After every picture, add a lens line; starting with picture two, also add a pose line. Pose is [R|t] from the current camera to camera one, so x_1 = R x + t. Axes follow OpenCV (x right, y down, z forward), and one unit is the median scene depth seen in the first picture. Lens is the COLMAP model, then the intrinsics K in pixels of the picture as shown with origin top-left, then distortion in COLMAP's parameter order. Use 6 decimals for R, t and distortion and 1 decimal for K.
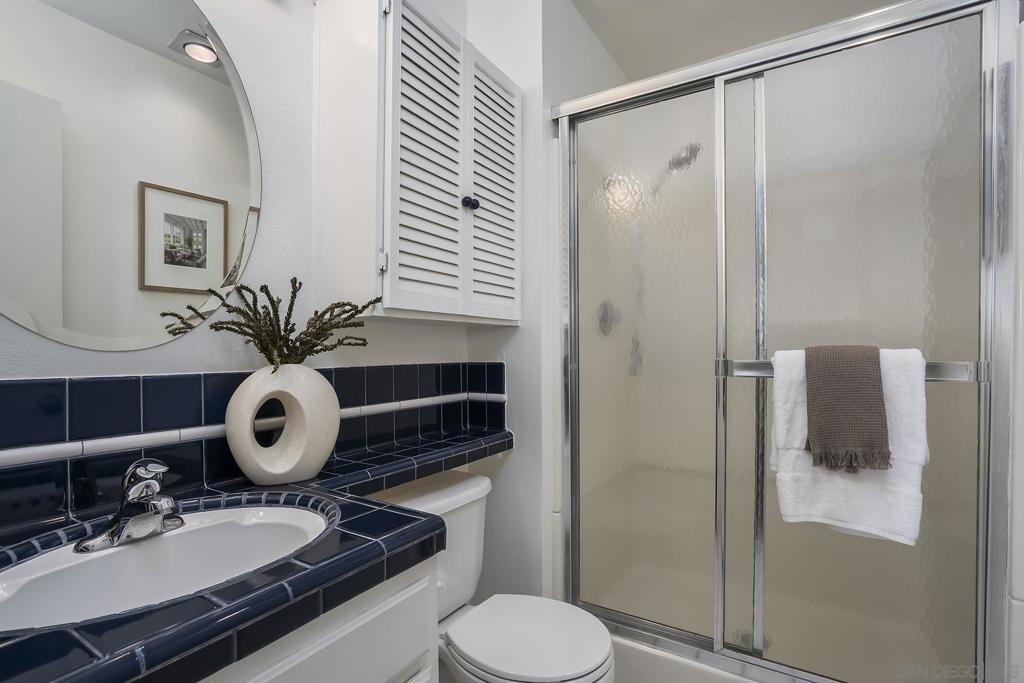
lens RADIAL K [[481.3, 0, 512.6], [0, 481.3, 349.6], [0, 0, 1]] dist [-0.042320, 0.020835]
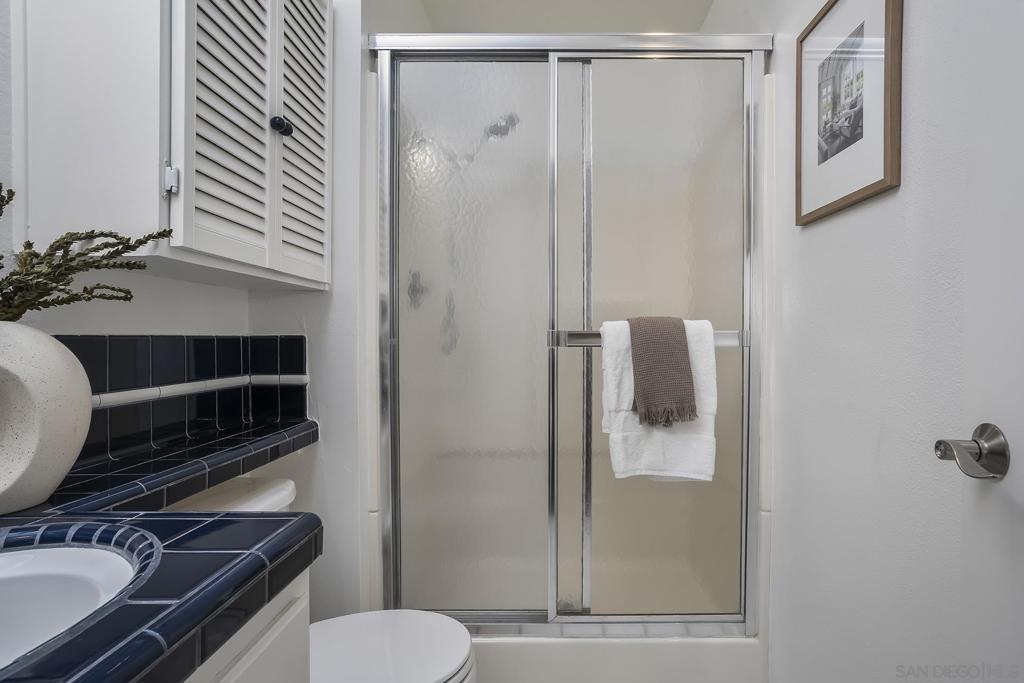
lens RADIAL K [[545.4, 0, 513.2], [0, 545.4, 344.4], [0, 0, 1]] dist [-0.031215, 0.031096]
pose [[0.852373, 0.005571, 0.522905, -0.254443], [-0.002841, 0.999978, -0.006022, 0.060018], [-0.522927, 0.003648, 0.852370, 0.060537]]
